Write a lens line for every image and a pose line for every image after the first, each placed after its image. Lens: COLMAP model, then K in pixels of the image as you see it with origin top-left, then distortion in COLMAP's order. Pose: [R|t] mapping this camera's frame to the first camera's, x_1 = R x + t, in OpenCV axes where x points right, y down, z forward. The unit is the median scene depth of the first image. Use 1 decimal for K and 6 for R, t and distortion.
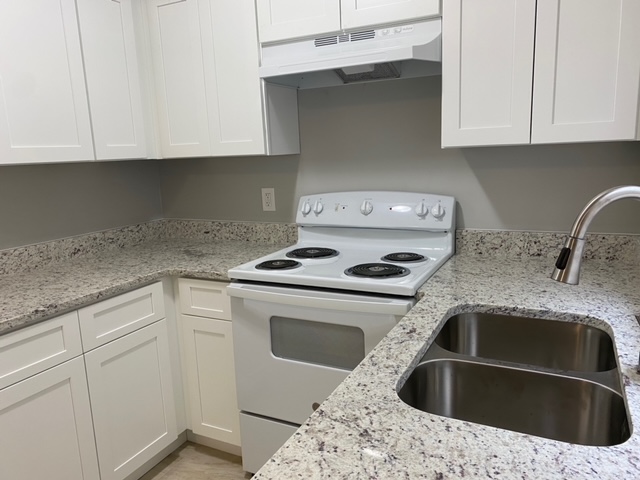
lens RADIAL K [[498.3, 0, 312.7], [0, 498.3, 243.2], [0, 0, 1]] dist [0.082252, -0.090270]
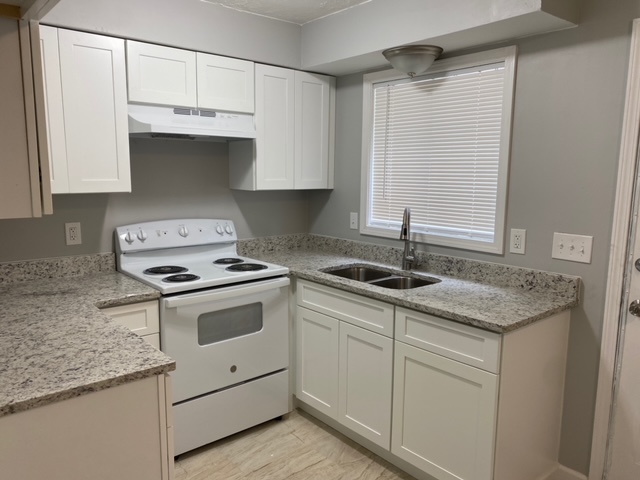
lens RADIAL K [[498.3, 0, 312.7], [0, 498.3, 243.2], [0, 0, 1]] dist [0.082252, -0.090270]
pose [[0.382998, -0.089661, 0.919387, -1.015348], [0.148364, 0.988328, 0.034579, -0.035948], [-0.911757, 0.123160, 0.391831, 0.161550]]
